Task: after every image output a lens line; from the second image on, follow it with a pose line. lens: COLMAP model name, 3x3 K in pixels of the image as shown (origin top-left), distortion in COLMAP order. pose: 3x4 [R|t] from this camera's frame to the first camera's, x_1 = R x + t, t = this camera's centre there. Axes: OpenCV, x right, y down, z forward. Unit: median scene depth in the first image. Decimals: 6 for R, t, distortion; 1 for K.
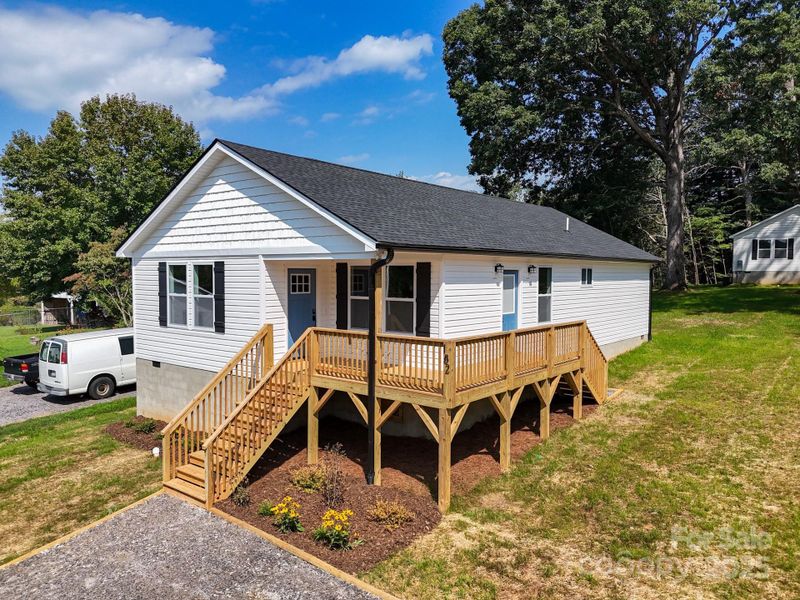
lens RADIAL K [[583.4, 0, 400.8], [0, 583.4, 297.0], [0, 0, 1]] dist [0.010512, 0.003399]
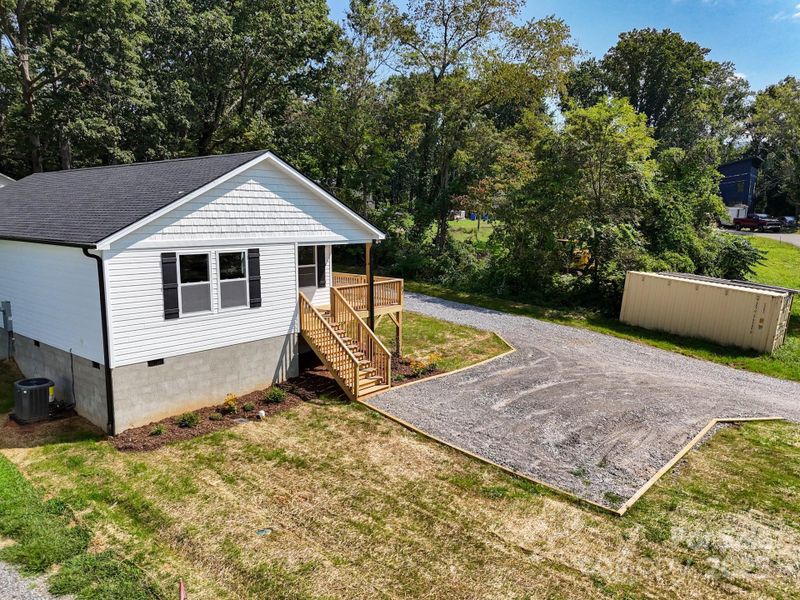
lens RADIAL K [[583.4, 0, 400.3], [0, 583.4, 301.5], [0, 0, 1]] dist [0.010512, 0.003399]
pose [[0.058078, -0.150828, 0.986852, -1.468086], [0.038944, 0.988111, 0.148729, -0.118280], [-0.997552, 0.029794, 0.063262, 0.615592]]
